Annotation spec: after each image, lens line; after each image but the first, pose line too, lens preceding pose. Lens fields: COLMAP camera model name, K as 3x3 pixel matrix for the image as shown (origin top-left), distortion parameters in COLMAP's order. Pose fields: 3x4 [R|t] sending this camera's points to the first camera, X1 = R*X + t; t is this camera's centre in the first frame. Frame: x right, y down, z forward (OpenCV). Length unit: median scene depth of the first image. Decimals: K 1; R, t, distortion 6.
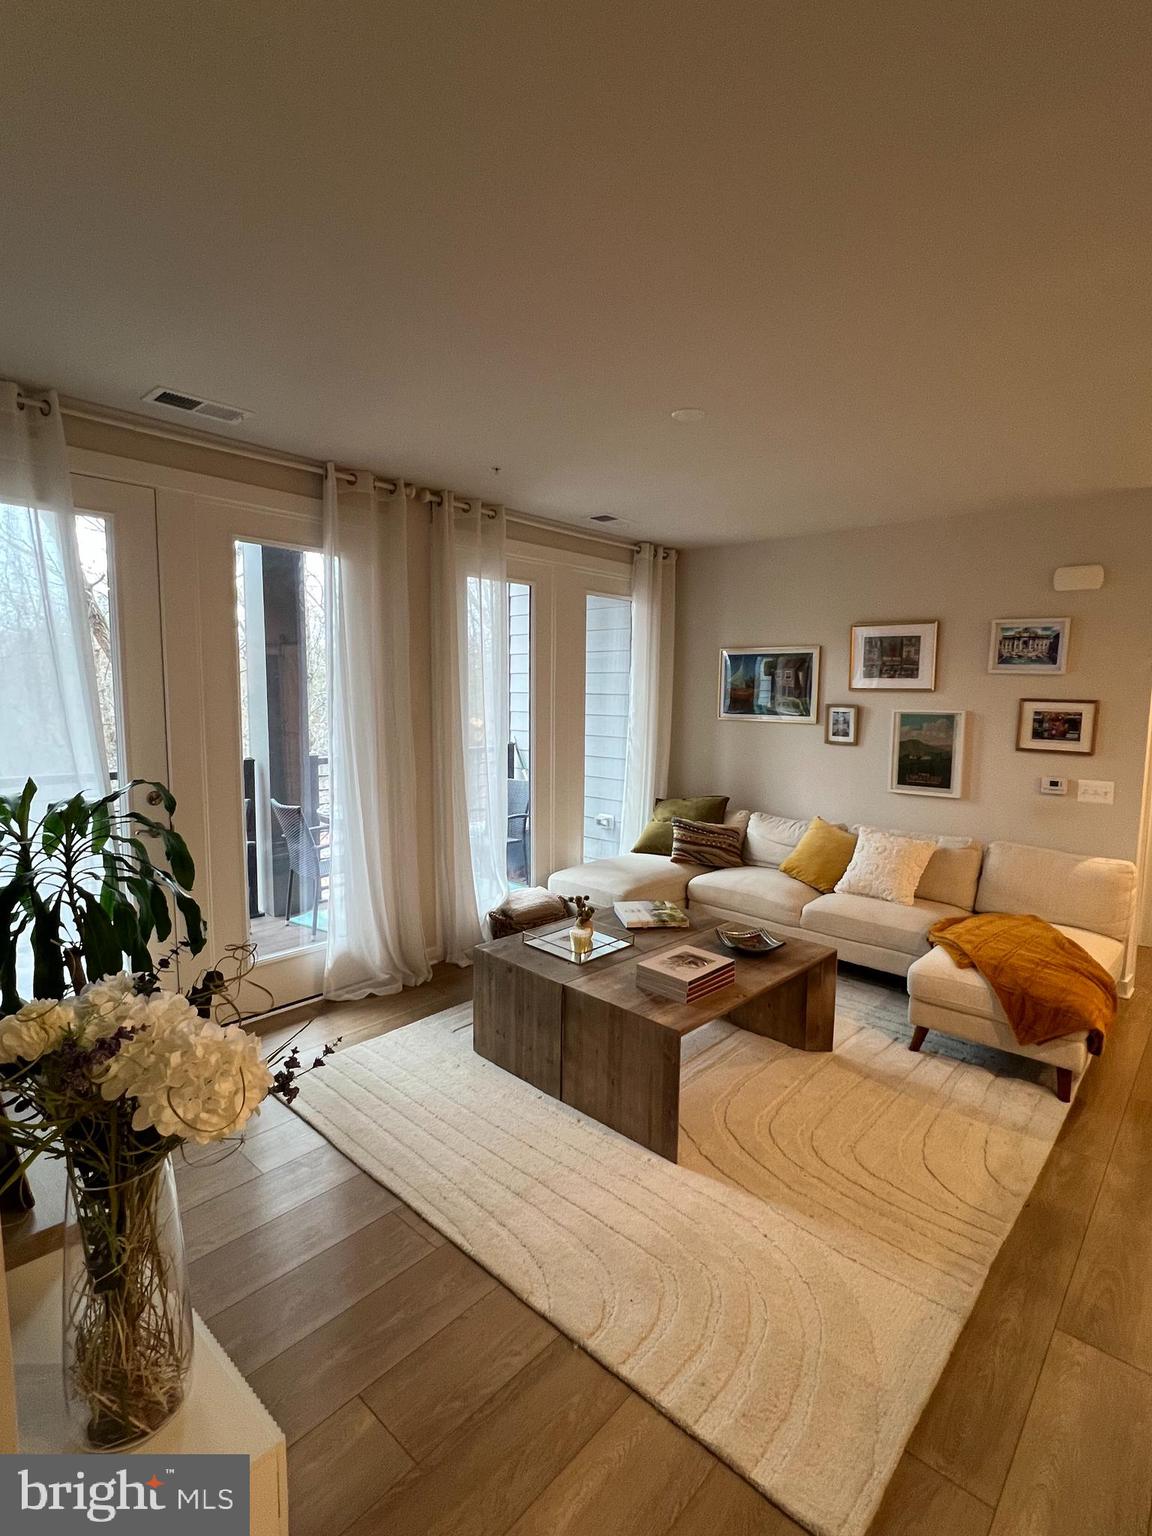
lens RADIAL K [[735.1, 0, 576.0], [0, 735.1, 768.0], [0, 0, 1]] dist [0.000421, 0.000127]
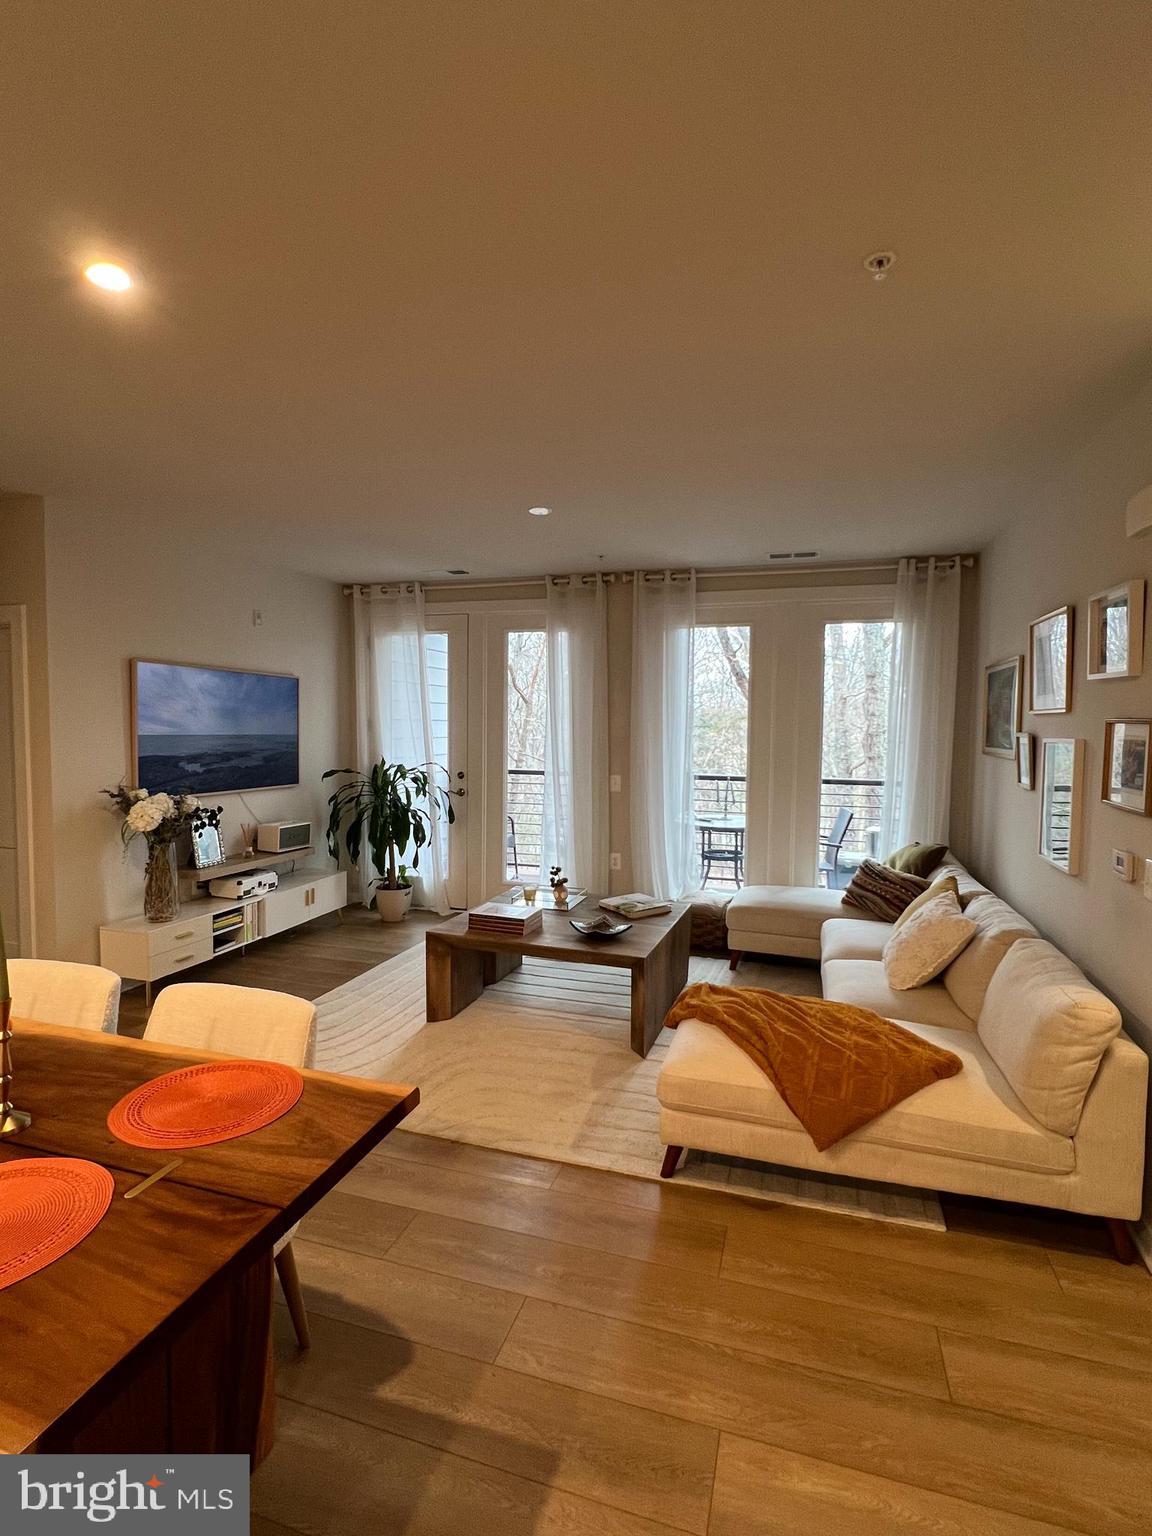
lens RADIAL K [[735.1, 0, 576.0], [0, 735.1, 768.0], [0, 0, 1]] dist [0.000421, 0.000127]
pose [[0.437368, 0.045972, -0.898107, 0.895140], [-0.102406, 0.994742, 0.001048, -0.007373], [0.893433, 0.091513, 0.439776, 0.309031]]
